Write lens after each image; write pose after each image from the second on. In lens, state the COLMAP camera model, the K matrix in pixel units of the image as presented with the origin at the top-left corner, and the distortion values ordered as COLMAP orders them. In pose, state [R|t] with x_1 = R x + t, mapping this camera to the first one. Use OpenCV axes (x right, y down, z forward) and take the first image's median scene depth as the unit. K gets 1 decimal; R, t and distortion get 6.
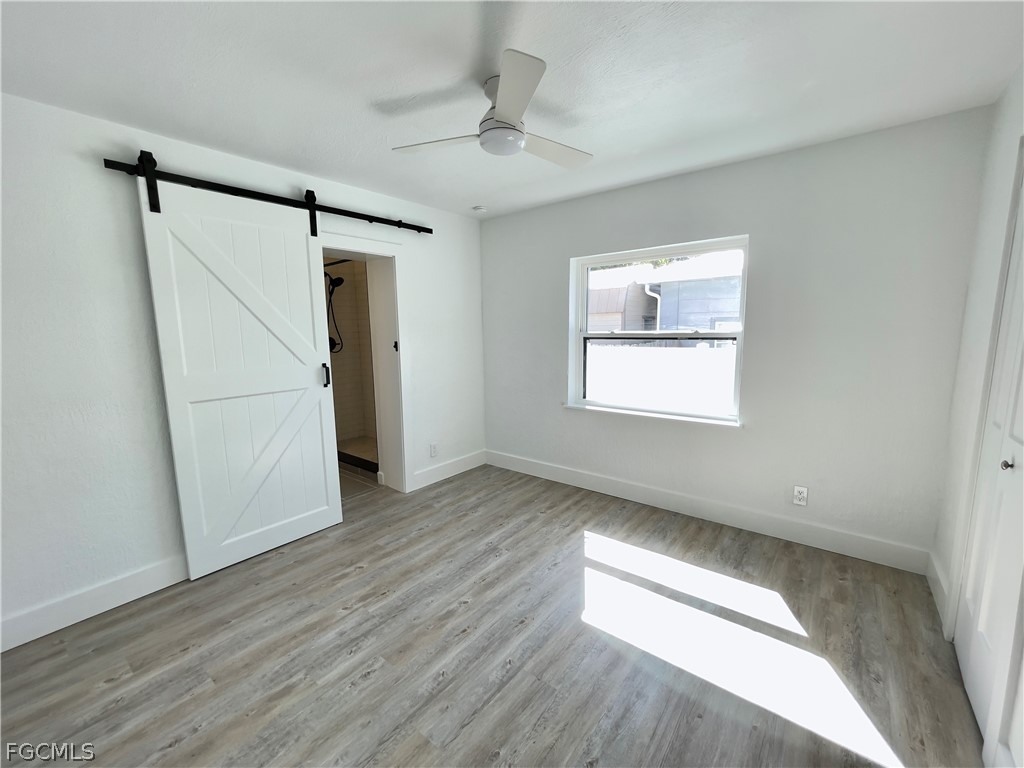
lens RADIAL K [[424.9, 0, 512.0], [0, 424.9, 384.0], [0, 0, 1]] dist [-0.026997, 0.015031]
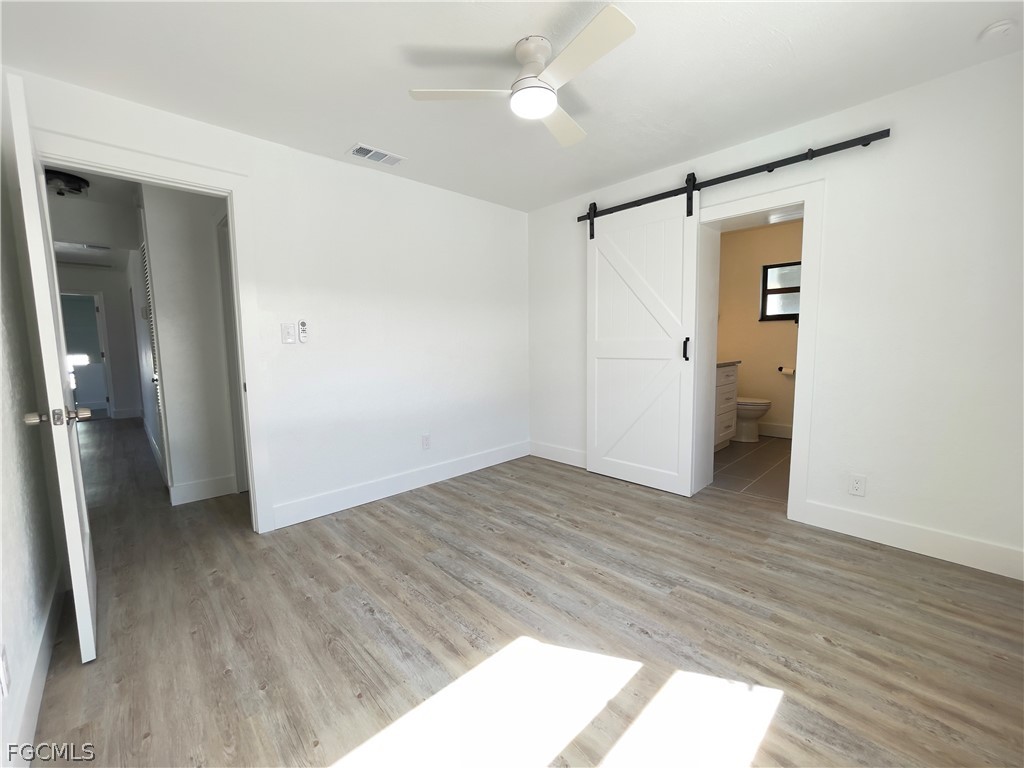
lens RADIAL K [[424.9, 0, 512.0], [0, 424.9, 384.0], [0, 0, 1]] dist [-0.026997, 0.015031]
pose [[-0.145993, 0.117472, -0.982286, 0.809275], [-0.118884, 0.983646, 0.135304, -0.031097], [0.982116, 0.136531, -0.129639, 0.895657]]
